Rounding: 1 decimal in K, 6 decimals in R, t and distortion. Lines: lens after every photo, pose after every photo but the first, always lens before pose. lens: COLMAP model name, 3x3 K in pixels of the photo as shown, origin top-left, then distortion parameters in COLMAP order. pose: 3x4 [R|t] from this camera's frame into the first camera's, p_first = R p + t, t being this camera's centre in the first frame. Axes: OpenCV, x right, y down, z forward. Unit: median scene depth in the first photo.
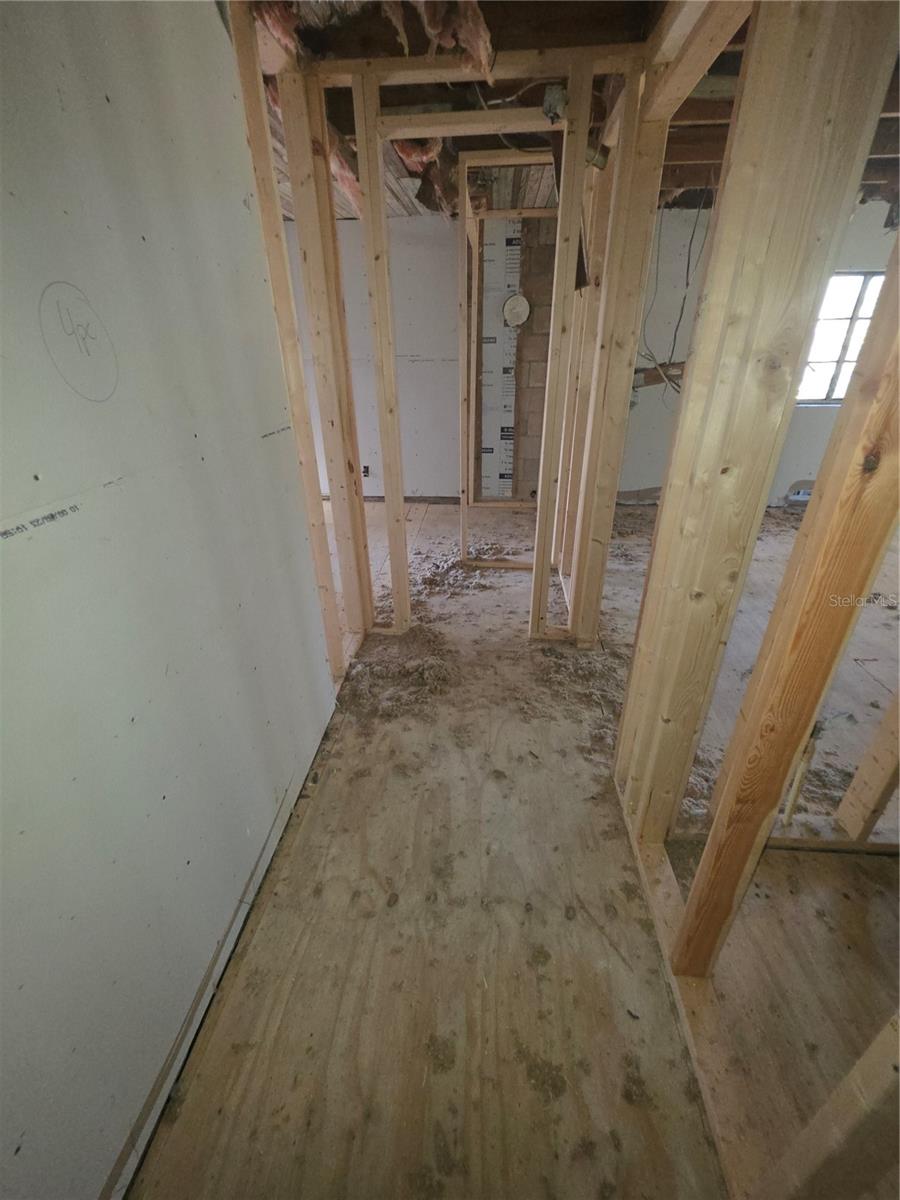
lens RADIAL K [[483.0, 0, 453.9], [0, 483.0, 591.8], [0, 0, 1]] dist [0.001590, -0.000875]
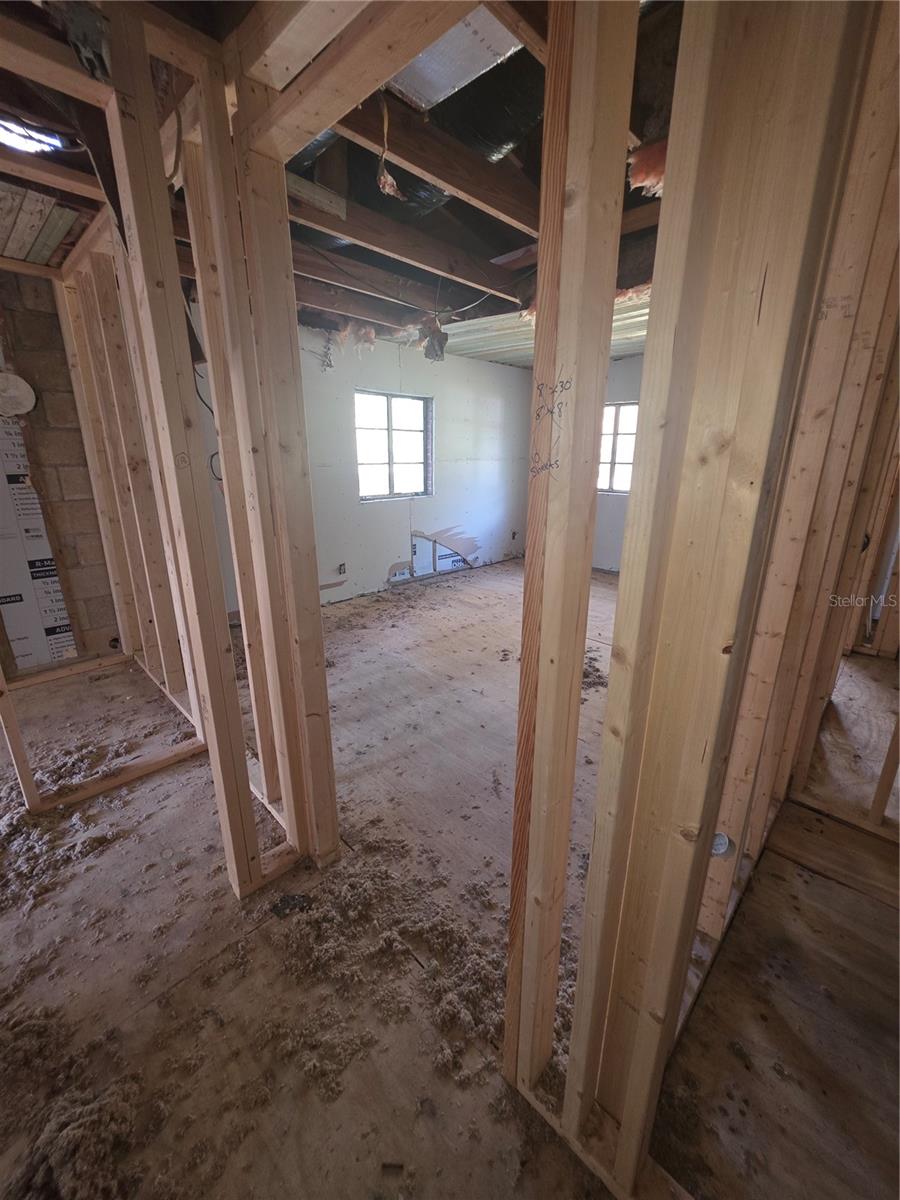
lens RADIAL K [[483.0, 0, 453.9], [0, 483.0, 591.8], [0, 0, 1]] dist [0.001590, -0.000875]
pose [[0.640510, -0.204270, 0.740284, -0.033202], [0.332367, 0.942751, -0.027434, -0.132247], [-0.692299, 0.263618, 0.671734, 0.255525]]
